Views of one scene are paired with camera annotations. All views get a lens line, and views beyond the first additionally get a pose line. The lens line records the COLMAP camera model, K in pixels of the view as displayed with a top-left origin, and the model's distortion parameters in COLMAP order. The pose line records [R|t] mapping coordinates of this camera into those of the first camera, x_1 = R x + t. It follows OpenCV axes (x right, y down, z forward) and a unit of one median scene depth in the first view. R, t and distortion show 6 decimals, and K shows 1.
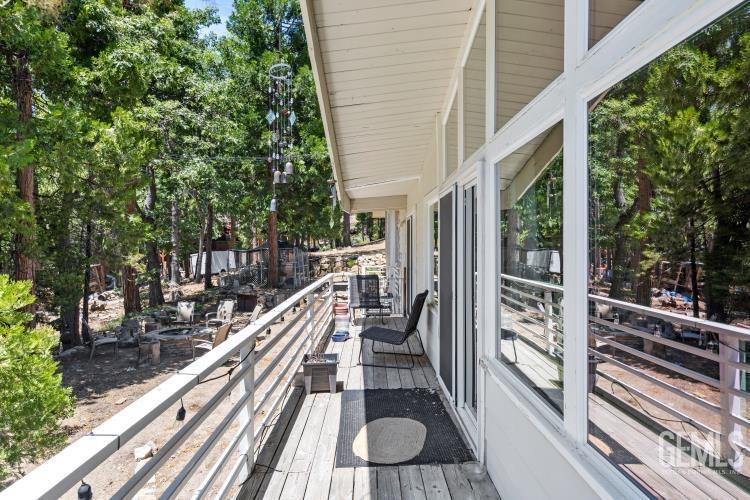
lens RADIAL K [[452.5, 0, 375.0], [0, 452.5, 250.0], [0, 0, 1]] dist [0.000791, 0.000201]
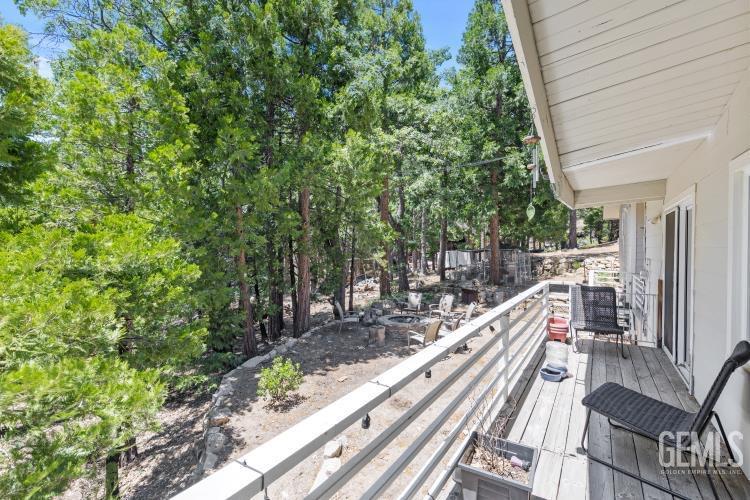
lens RADIAL K [[337.4, 0, 374.2], [0, 337.4, 248.3], [0, 0, 1]] dist [0.004986, 0.000070]
pose [[0.827817, 0.015636, -0.560781, -0.006102], [-0.017659, 0.999842, 0.001810, -0.003074], [0.560720, 0.008405, 0.827963, 0.187308]]
